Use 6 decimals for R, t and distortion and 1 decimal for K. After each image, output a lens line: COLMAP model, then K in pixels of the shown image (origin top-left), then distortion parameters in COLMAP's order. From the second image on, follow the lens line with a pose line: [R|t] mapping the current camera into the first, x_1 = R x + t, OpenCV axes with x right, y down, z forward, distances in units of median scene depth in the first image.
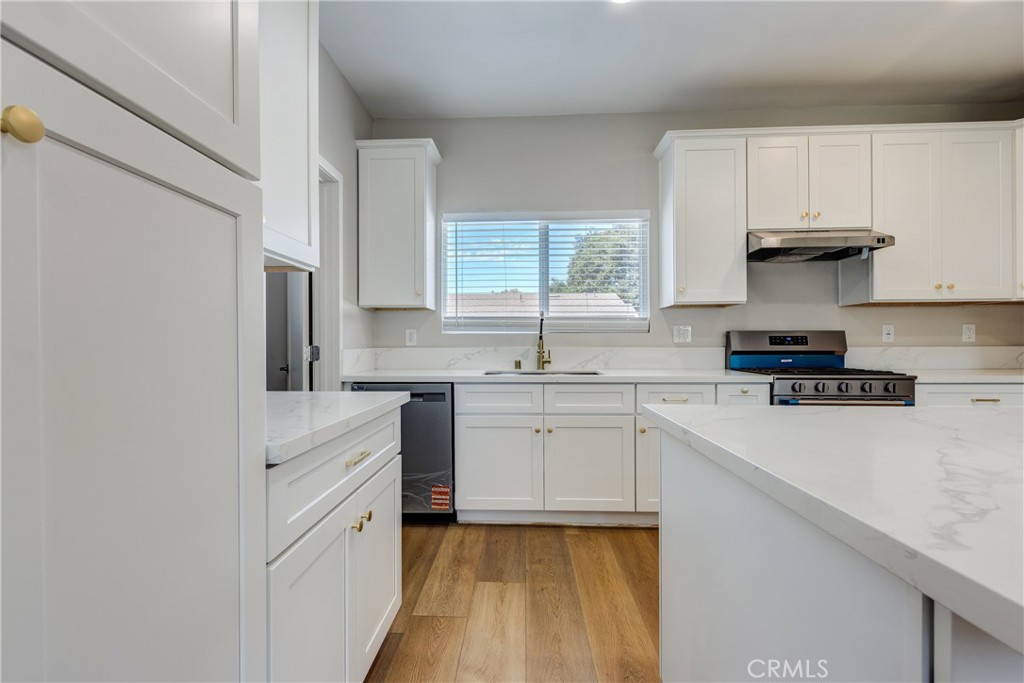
lens RADIAL K [[502.9, 0, 508.6], [0, 502.9, 347.4], [0, 0, 1]] dist [0.018053, -0.000794]
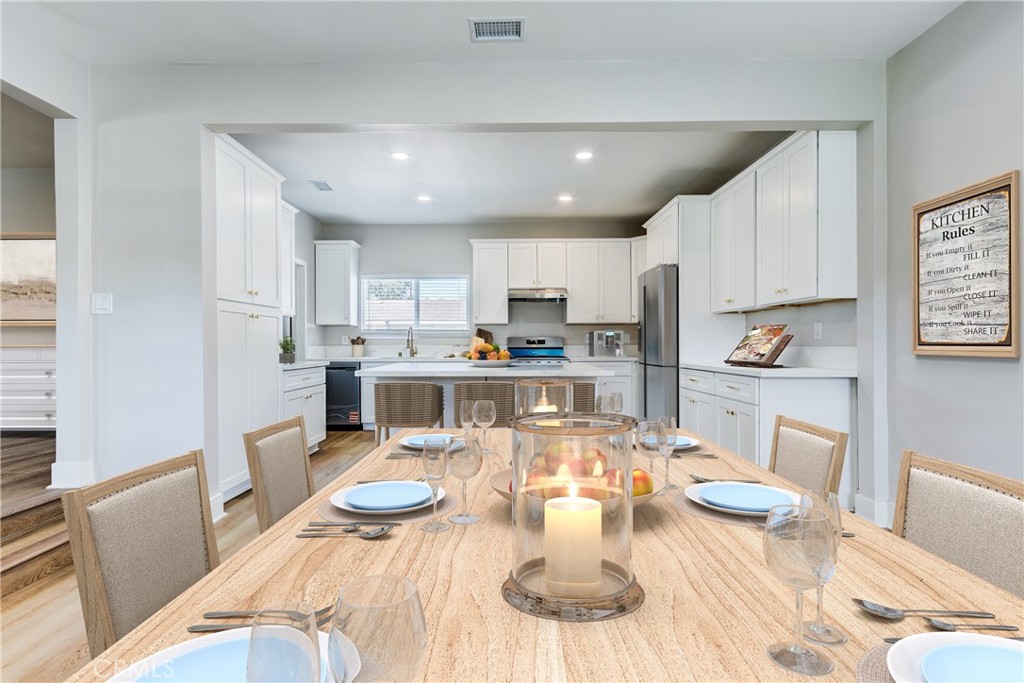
lens RADIAL K [[502.9, 0, 508.6], [0, 502.9, 347.4], [0, 0, 1]] dist [0.018053, -0.000794]
pose [[0.999113, 0.000207, 0.042109, 0.355917], [-0.000164, 0.999999, -0.001017, 0.009010], [-0.042110, 0.001009, 0.999112, -0.953086]]
